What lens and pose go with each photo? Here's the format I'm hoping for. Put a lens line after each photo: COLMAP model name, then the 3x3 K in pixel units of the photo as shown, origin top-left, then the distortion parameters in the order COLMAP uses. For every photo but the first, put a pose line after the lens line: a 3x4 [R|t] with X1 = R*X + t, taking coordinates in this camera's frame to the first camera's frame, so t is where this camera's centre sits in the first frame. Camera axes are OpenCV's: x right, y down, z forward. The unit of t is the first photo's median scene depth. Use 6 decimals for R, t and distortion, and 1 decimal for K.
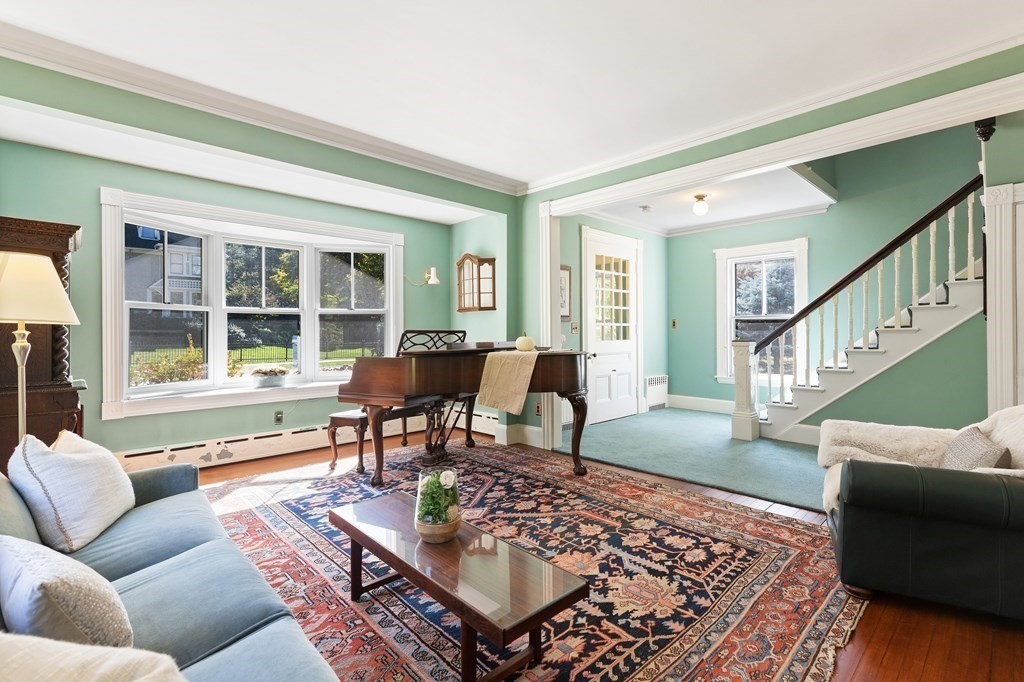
lens RADIAL K [[467.1, 0, 516.9], [0, 467.1, 331.5], [0, 0, 1]] dist [0.000855, -0.000927]
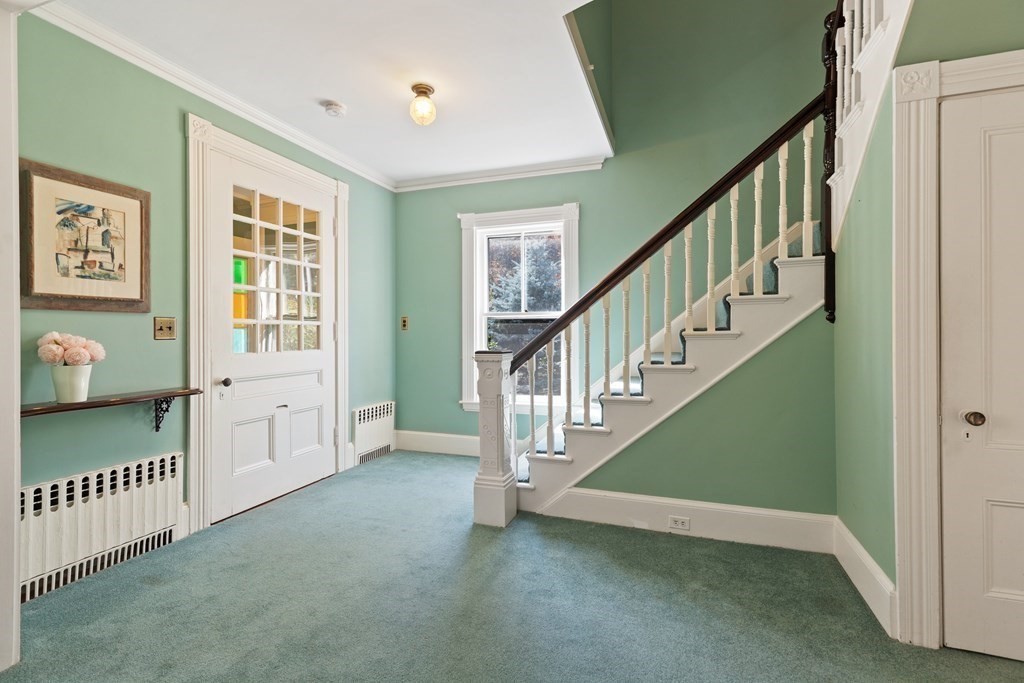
lens RADIAL K [[467.1, 0, 510.0], [0, 467.1, 333.9], [0, 0, 1]] dist [0.000855, -0.000927]
pose [[0.896343, 0.003835, 0.443344, 0.379749], [-0.002737, 0.999991, -0.003116, -0.000978], [-0.443353, 0.001579, 0.896346, 0.725622]]
